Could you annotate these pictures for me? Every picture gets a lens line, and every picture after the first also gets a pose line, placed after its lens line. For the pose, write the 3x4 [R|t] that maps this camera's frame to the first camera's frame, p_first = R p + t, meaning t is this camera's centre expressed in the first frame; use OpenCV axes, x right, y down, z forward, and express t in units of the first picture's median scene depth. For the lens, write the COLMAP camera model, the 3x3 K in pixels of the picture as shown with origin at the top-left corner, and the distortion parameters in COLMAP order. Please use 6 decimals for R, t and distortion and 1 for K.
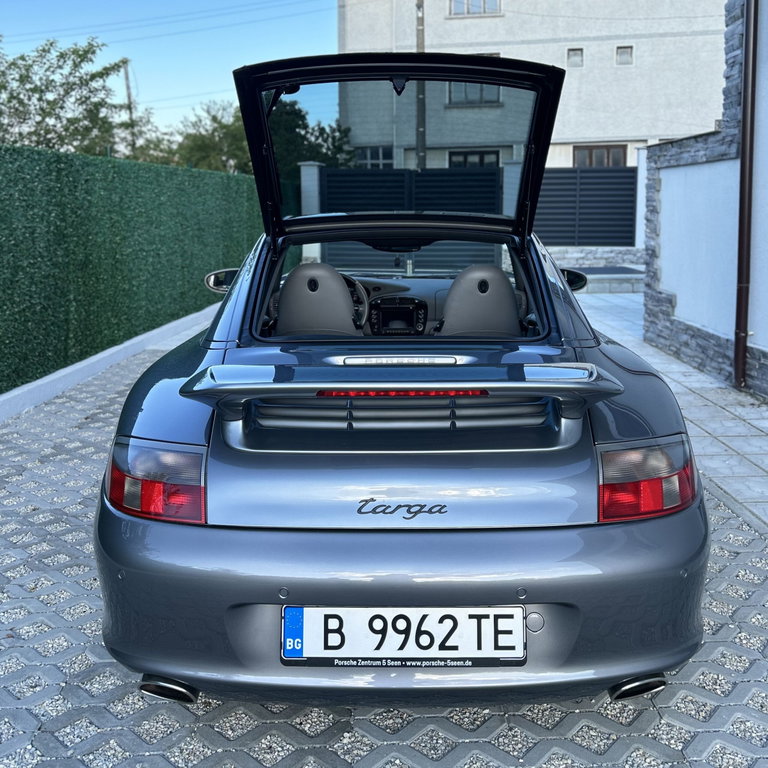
lens RADIAL K [[855.6, 0, 385.9], [0, 855.6, 282.6], [0, 0, 1]] dist [0.029820, -0.019173]
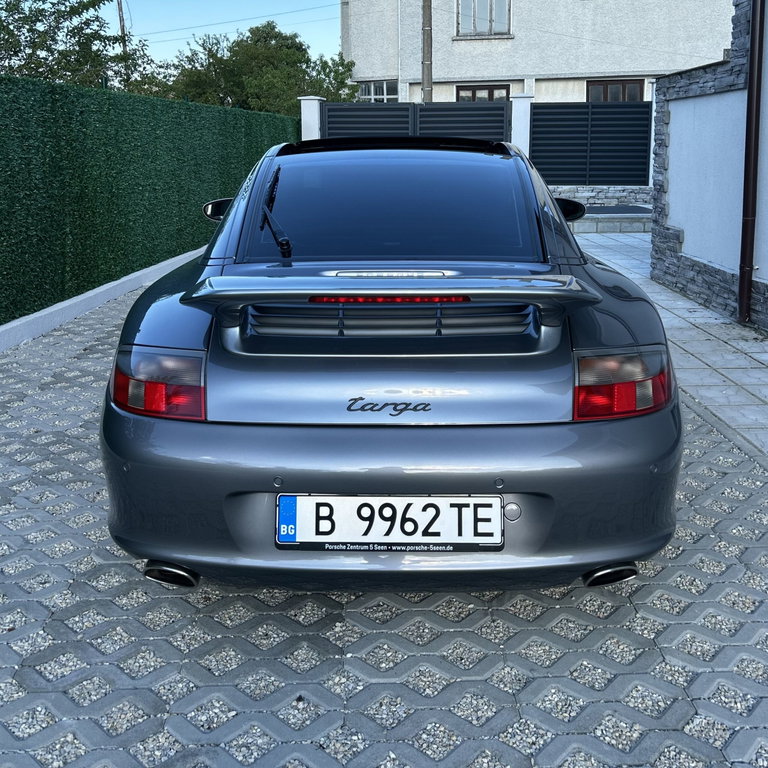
lens RADIAL K [[901.8, 0, 381.3], [0, 901.8, 254.3], [0, 0, 1]] dist [0.035885, -0.025196]
pose [[0.999927, 0.002304, -0.011868, 0.019378], [-0.001958, 0.999574, 0.029130, 0.035678], [0.011930, -0.029105, 0.999505, -0.102097]]
